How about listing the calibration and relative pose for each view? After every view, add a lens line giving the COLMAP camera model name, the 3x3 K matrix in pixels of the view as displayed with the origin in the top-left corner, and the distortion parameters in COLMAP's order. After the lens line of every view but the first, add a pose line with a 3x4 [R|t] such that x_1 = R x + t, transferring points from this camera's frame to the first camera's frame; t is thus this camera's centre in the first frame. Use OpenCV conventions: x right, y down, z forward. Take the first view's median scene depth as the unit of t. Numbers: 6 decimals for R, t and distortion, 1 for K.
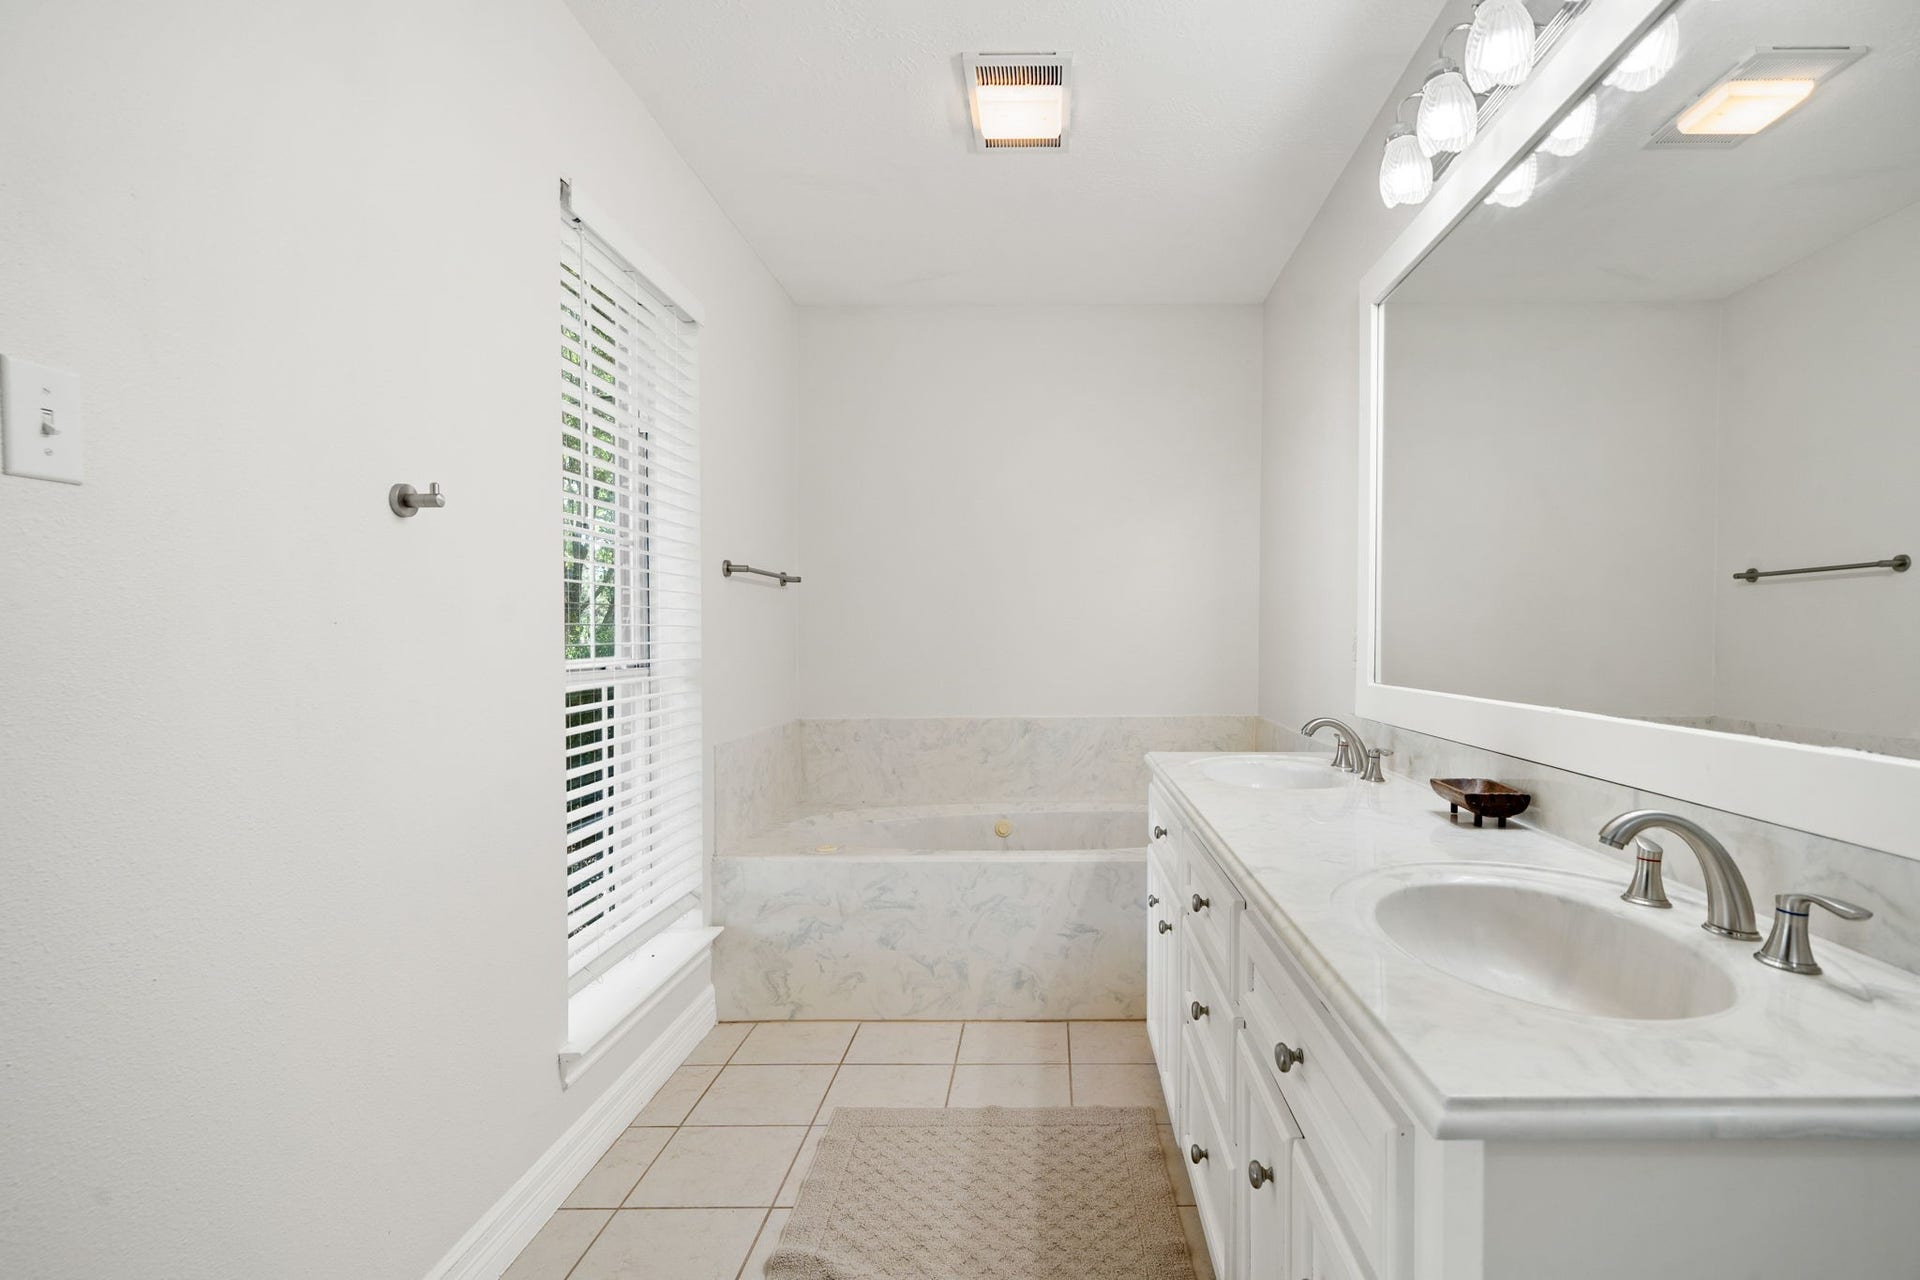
lens RADIAL K [[866.0, 0, 1057.1], [0, 866.0, 642.2], [0, 0, 1]] dist [-0.002061, -0.000181]
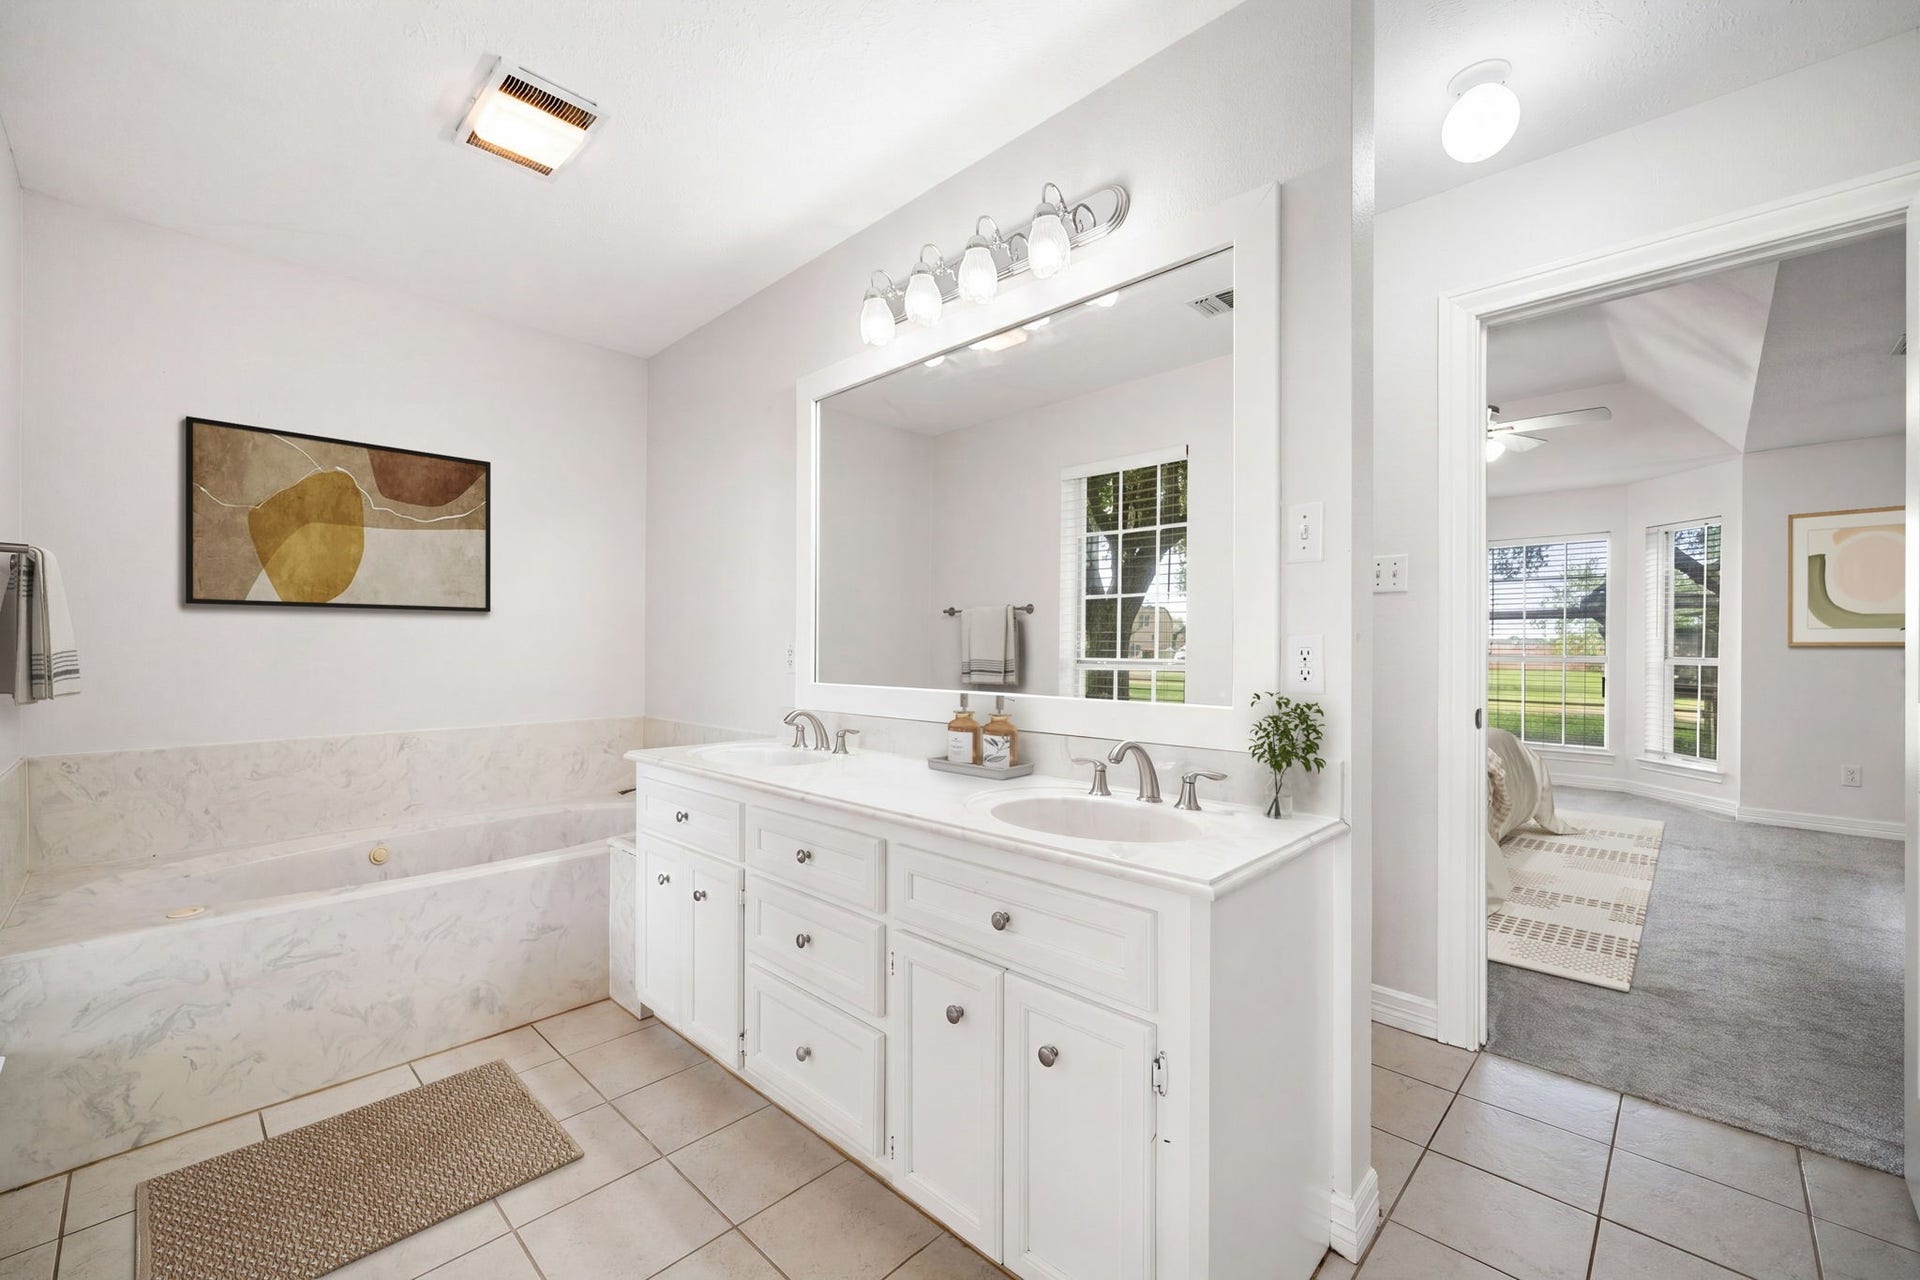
lens RADIAL K [[718.6, 0, 960.0], [0, 718.6, 640.0], [0, 0, 1]] dist [0.001460, 0.000065]
pose [[0.728289, 0.010284, 0.685193, -0.211770], [0.000502, 0.999879, -0.015541, -0.000323], [-0.685270, 0.011662, 0.728195, 0.034581]]
